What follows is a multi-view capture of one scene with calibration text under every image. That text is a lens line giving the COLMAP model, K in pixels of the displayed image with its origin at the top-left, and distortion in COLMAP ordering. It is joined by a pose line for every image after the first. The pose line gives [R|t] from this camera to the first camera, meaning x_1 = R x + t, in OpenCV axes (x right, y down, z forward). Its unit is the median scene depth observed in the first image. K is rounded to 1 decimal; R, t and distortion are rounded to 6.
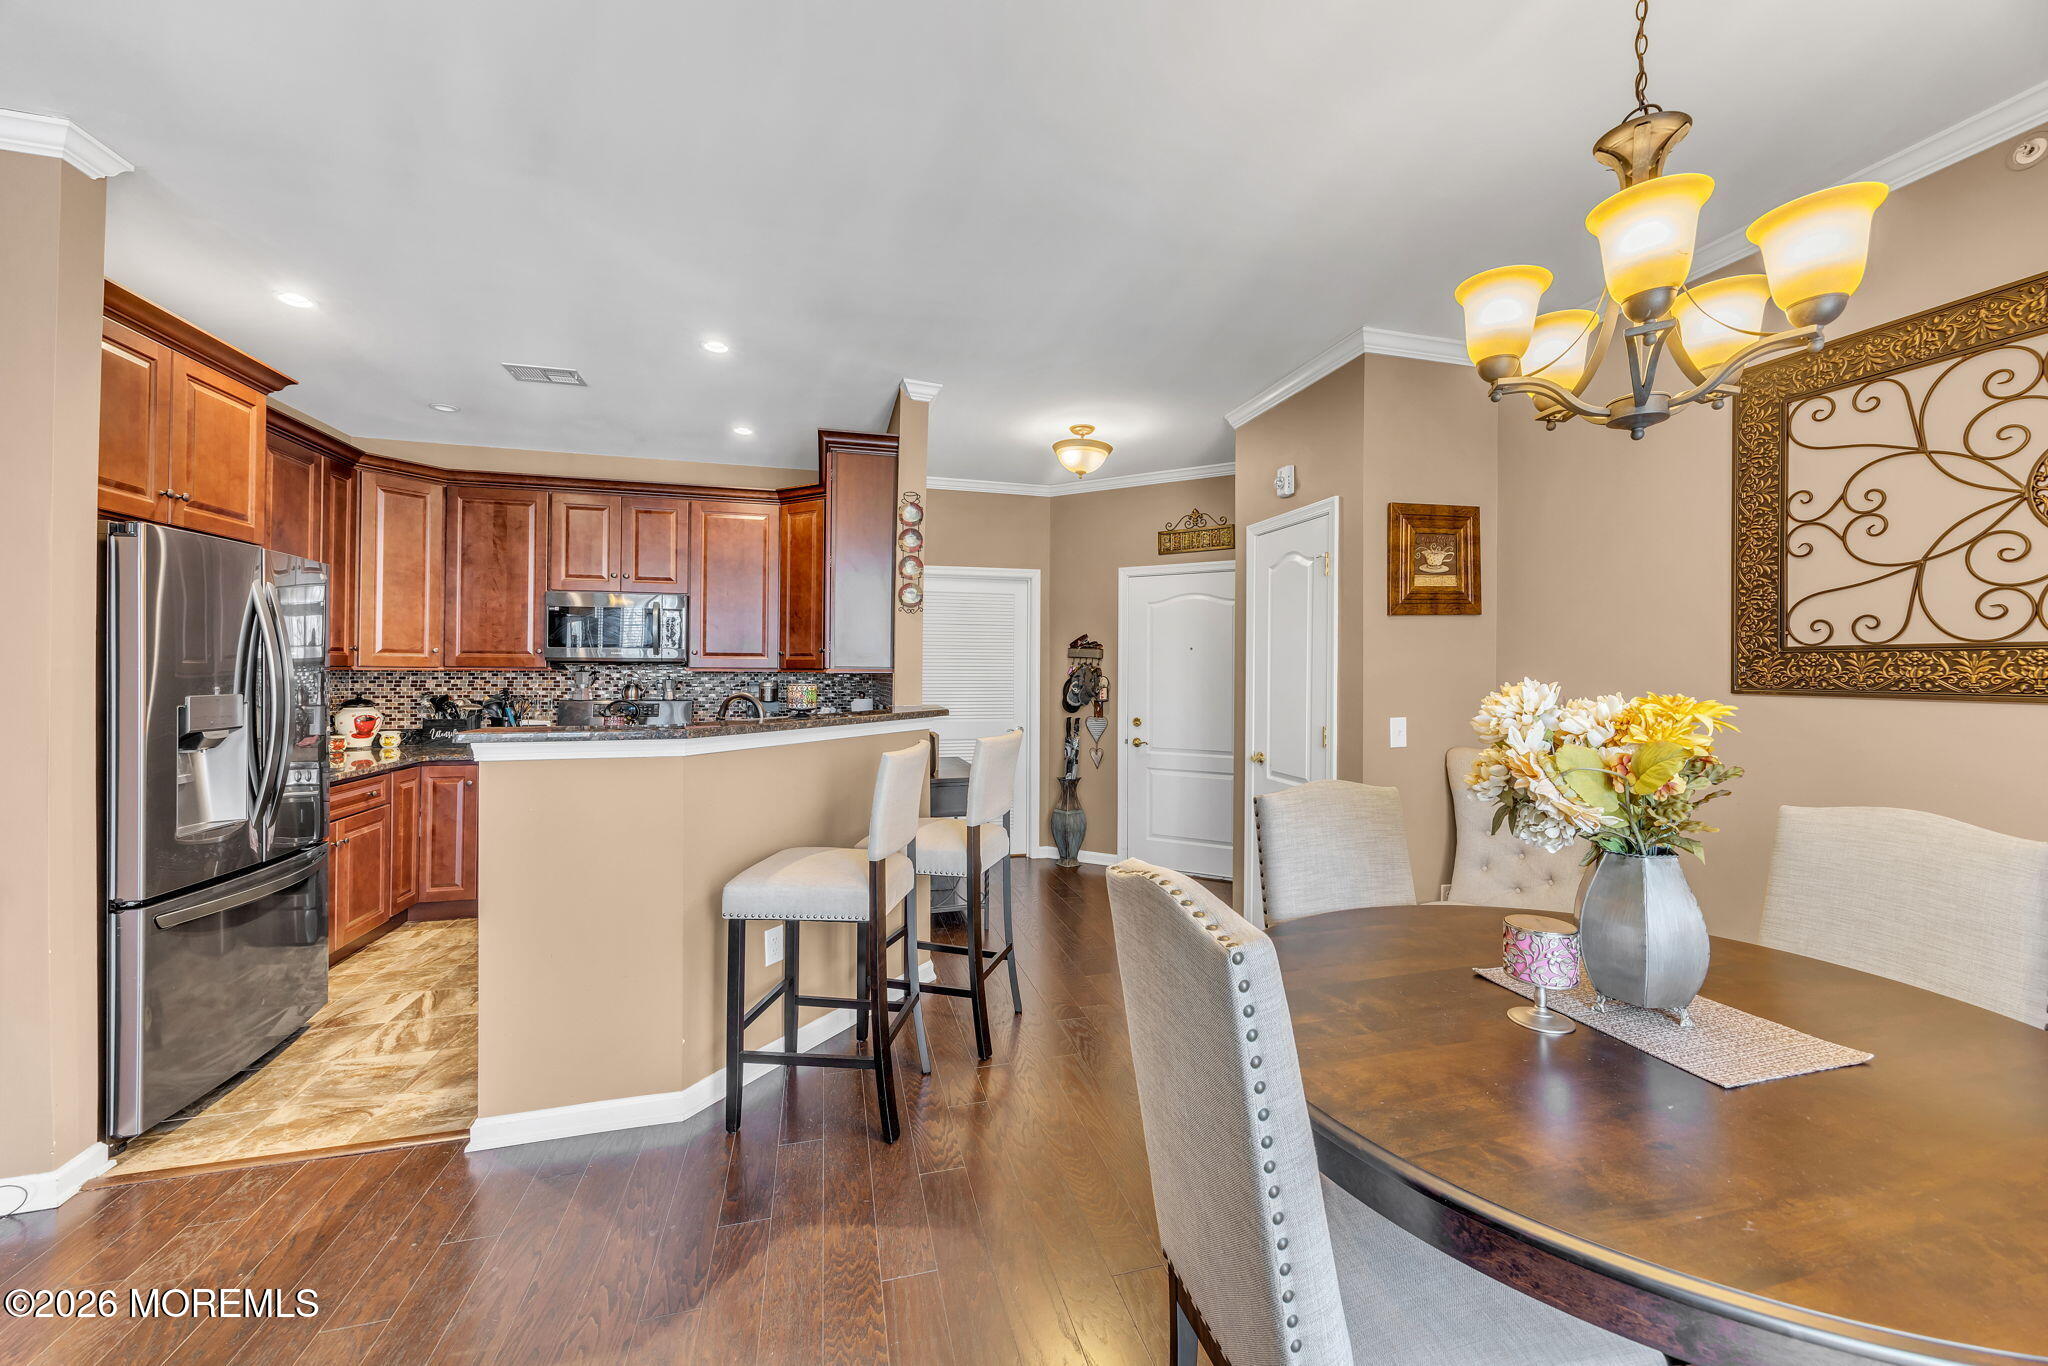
lens RADIAL K [[786.3, 0, 1030.2], [0, 786.3, 666.0], [0, 0, 1]] dist [0.007853, 0.000086]
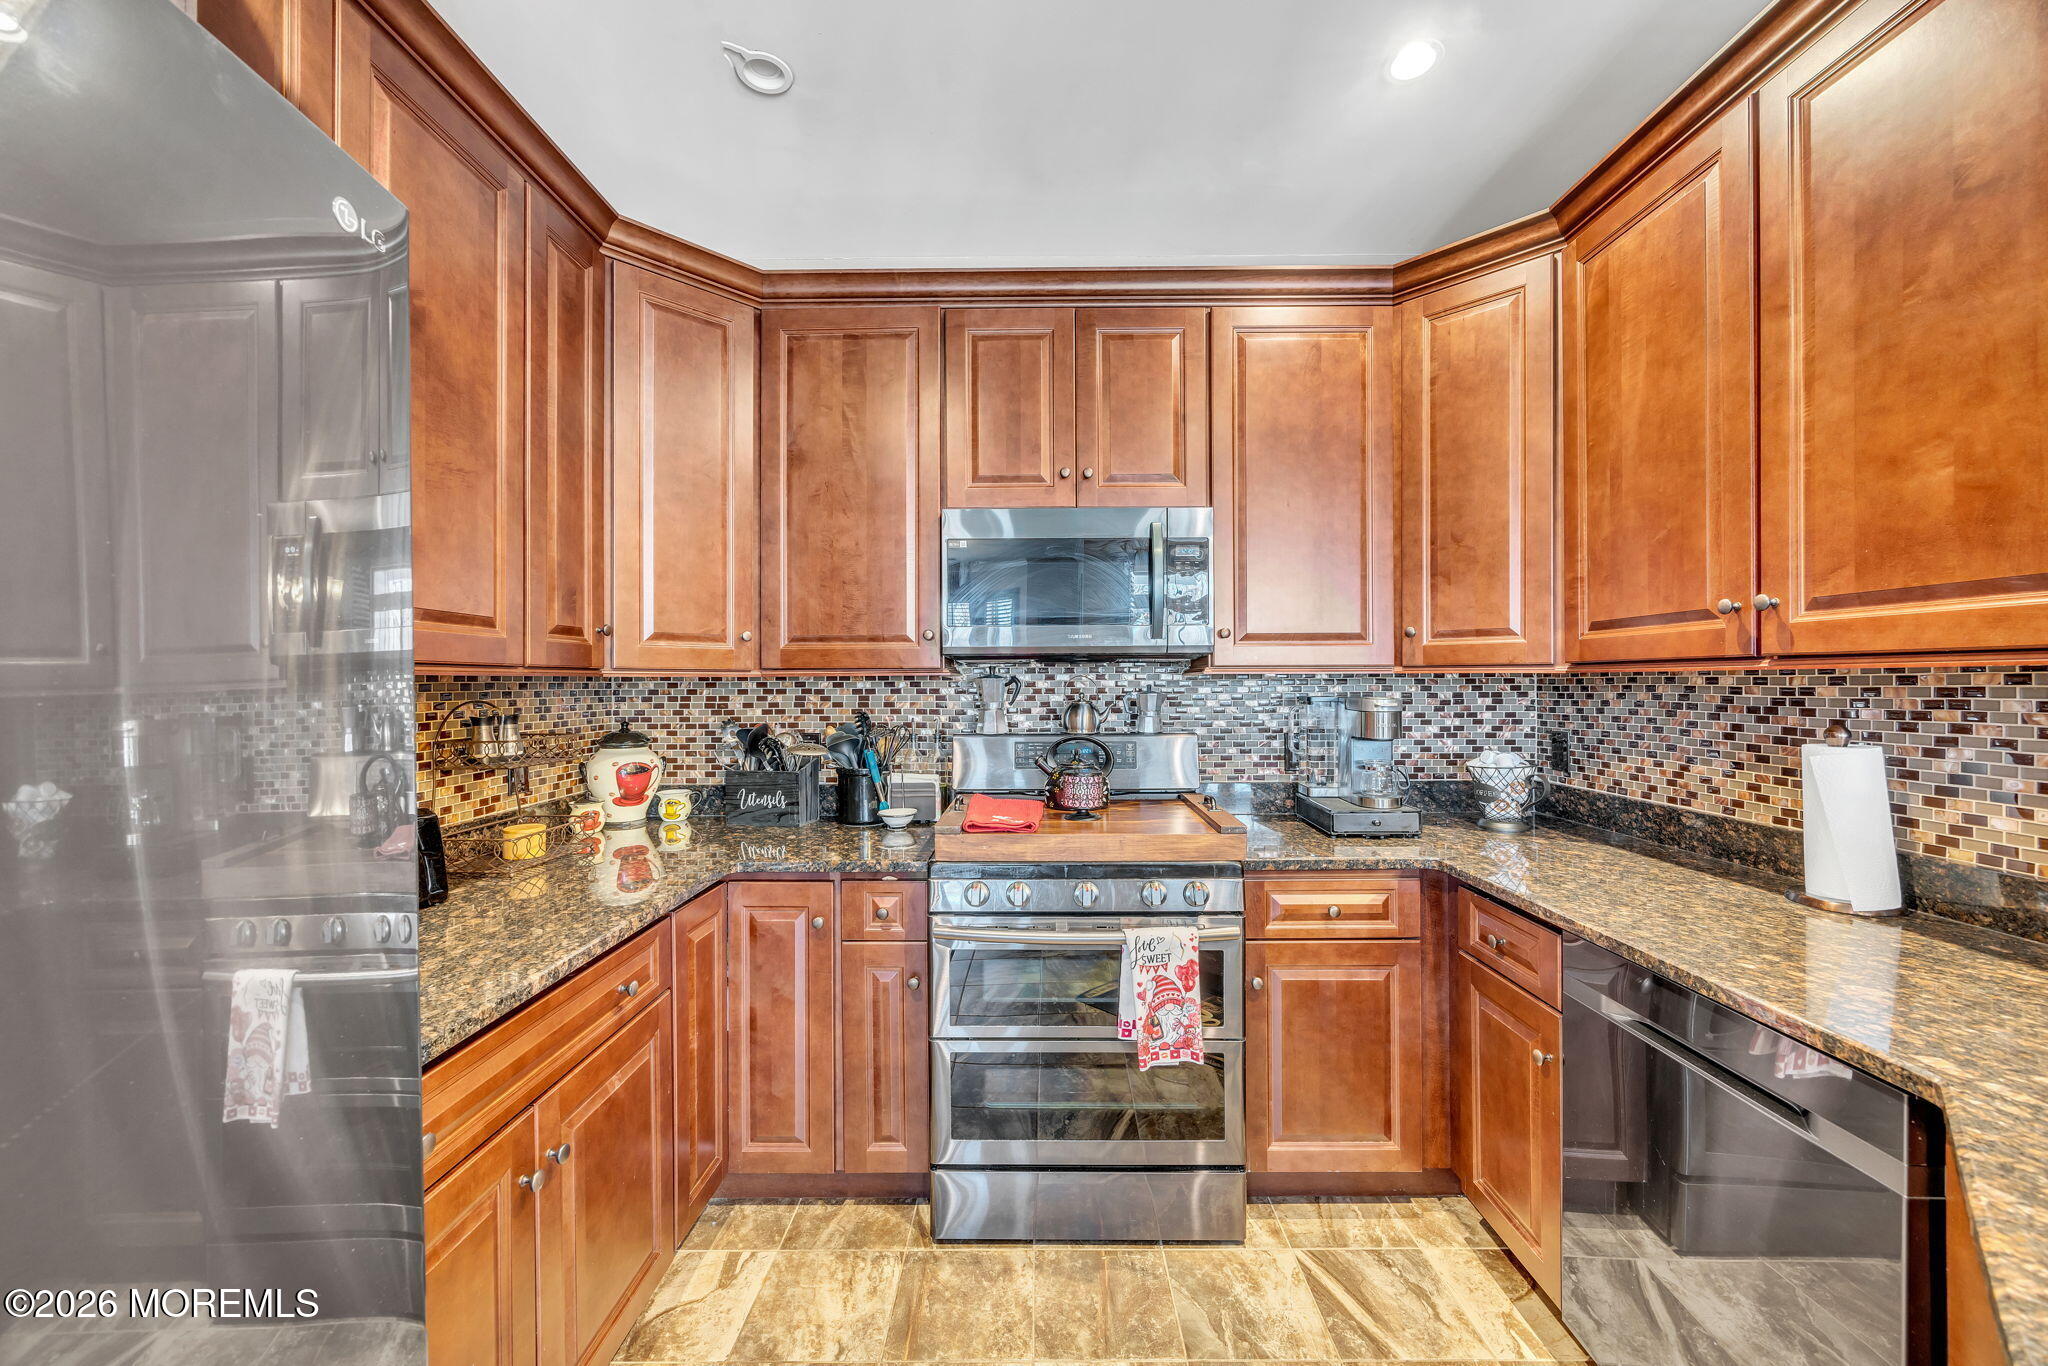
lens RADIAL K [[782.3, 0, 1029.4], [0, 782.3, 683.6], [0, 0, 1]] dist [0.000400, 0.000121]
pose [[0.964071, -0.008528, -0.265508, -0.473760], [0.011358, 0.999894, 0.009126, 0.007786], [0.265402, -0.011814, 0.964065, 0.601104]]
